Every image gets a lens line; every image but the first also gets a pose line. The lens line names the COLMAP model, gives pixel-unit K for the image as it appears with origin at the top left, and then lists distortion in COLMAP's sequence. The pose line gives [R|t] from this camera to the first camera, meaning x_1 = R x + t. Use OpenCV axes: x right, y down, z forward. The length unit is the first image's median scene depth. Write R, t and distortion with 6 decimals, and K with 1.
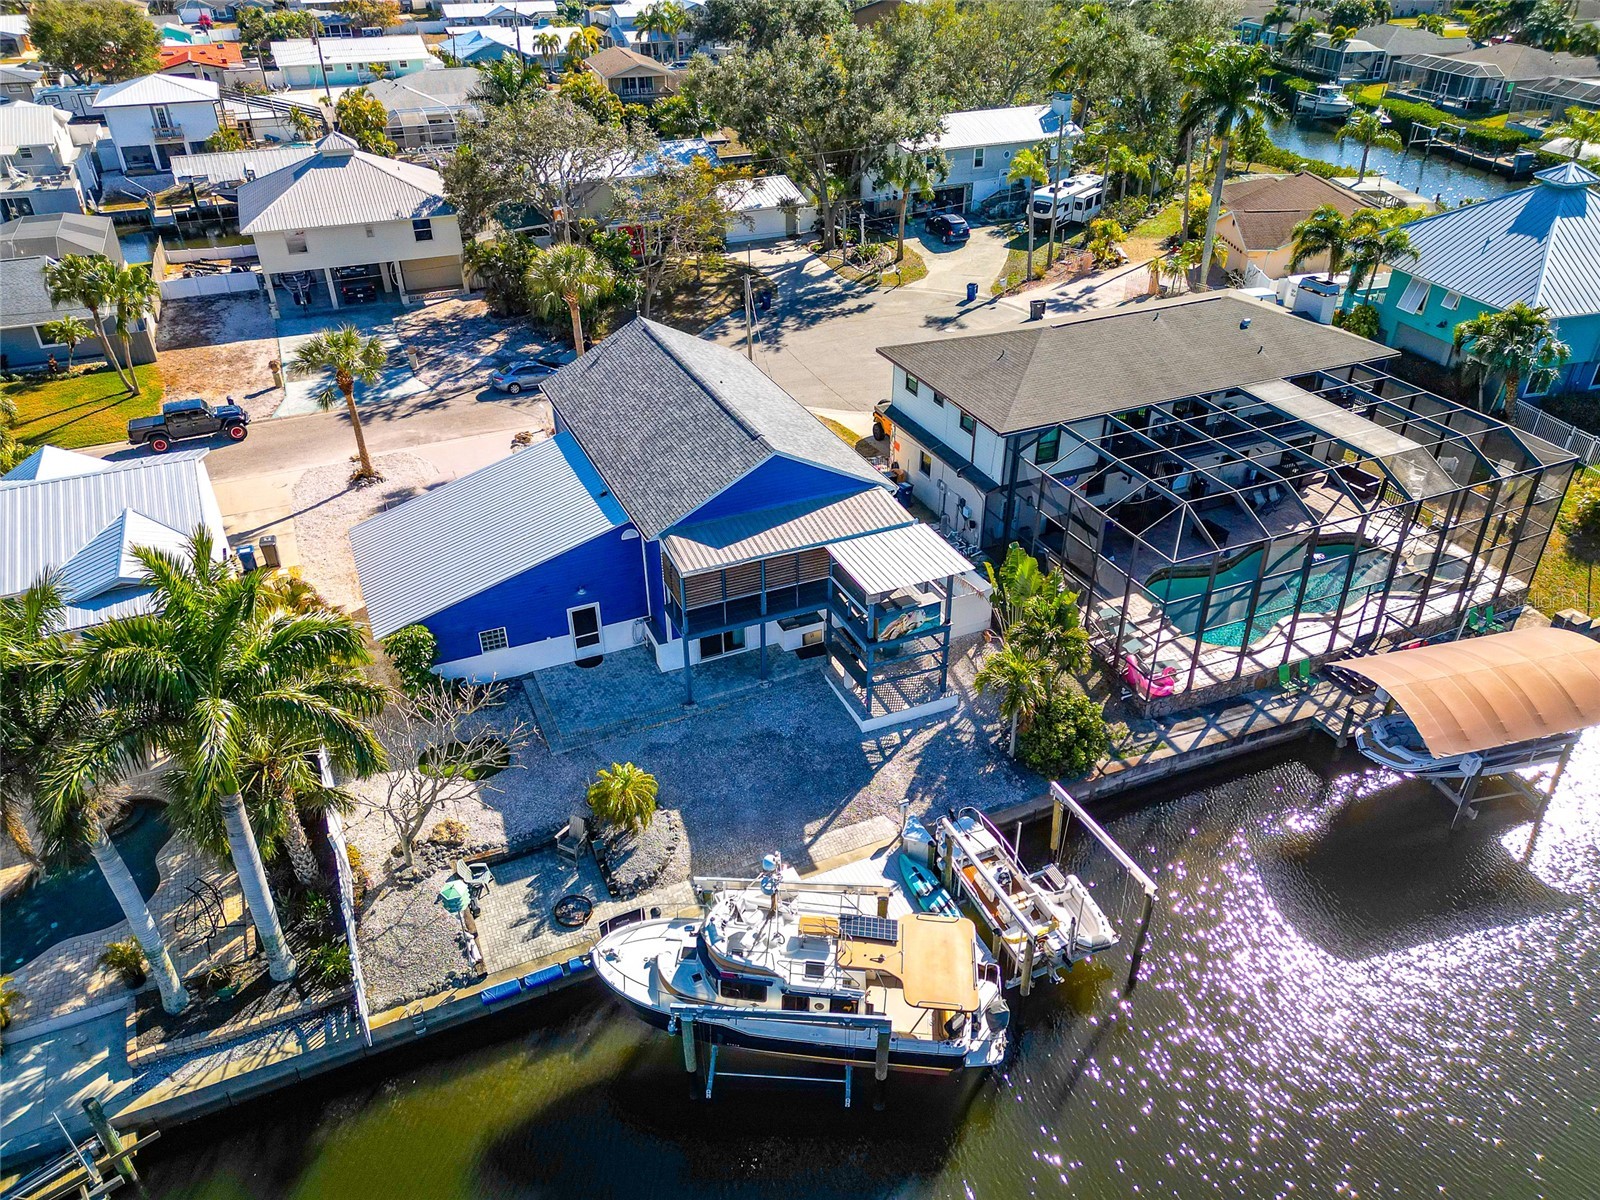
lens RADIAL K [[1131.6, 0, 799.0], [0, 1131.6, 603.3], [0, 0, 1]] dist [0.086883, -0.081224]
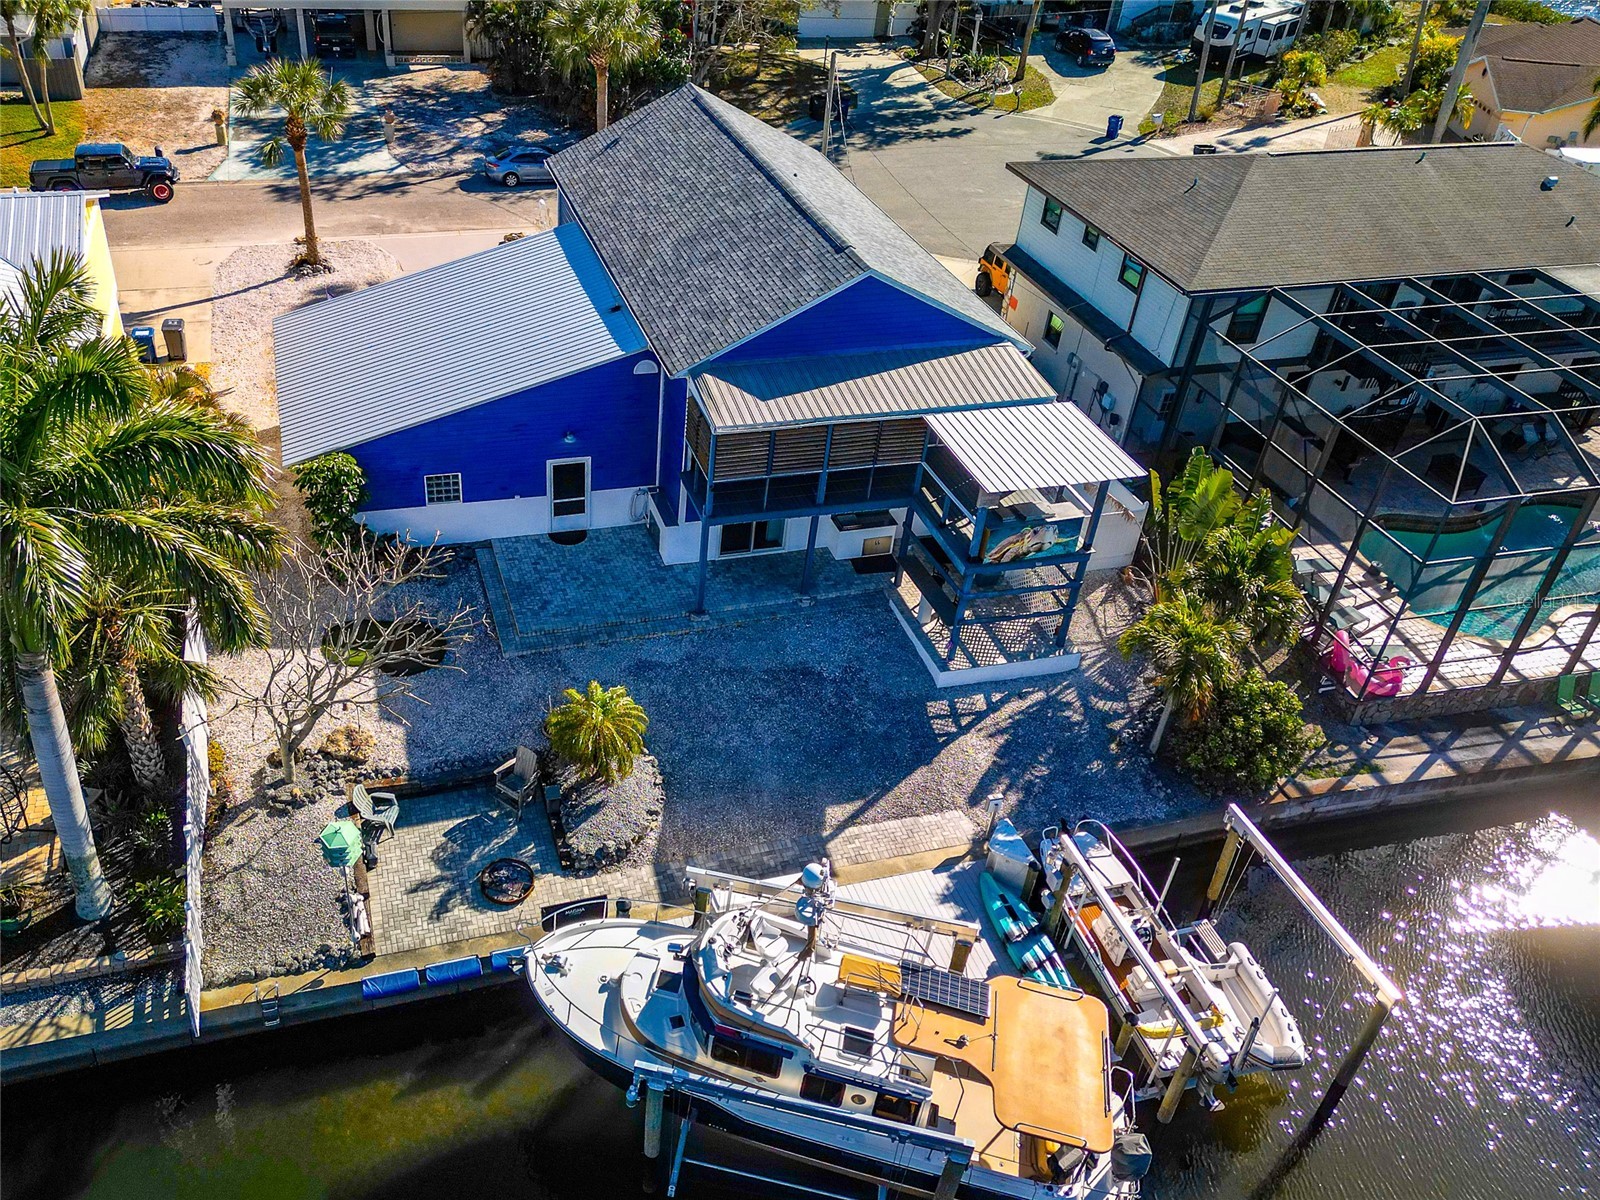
lens RADIAL K [[1282.5, 0, 689.6], [0, 1282.5, 588.5], [0, 0, 1]] dist [0.098311, -0.126452]
pose [[0.988018, 0.136029, -0.072919, -0.039870], [-0.131234, 0.989087, 0.066963, 0.017490], [0.081232, -0.056591, 0.995087, 0.171540]]
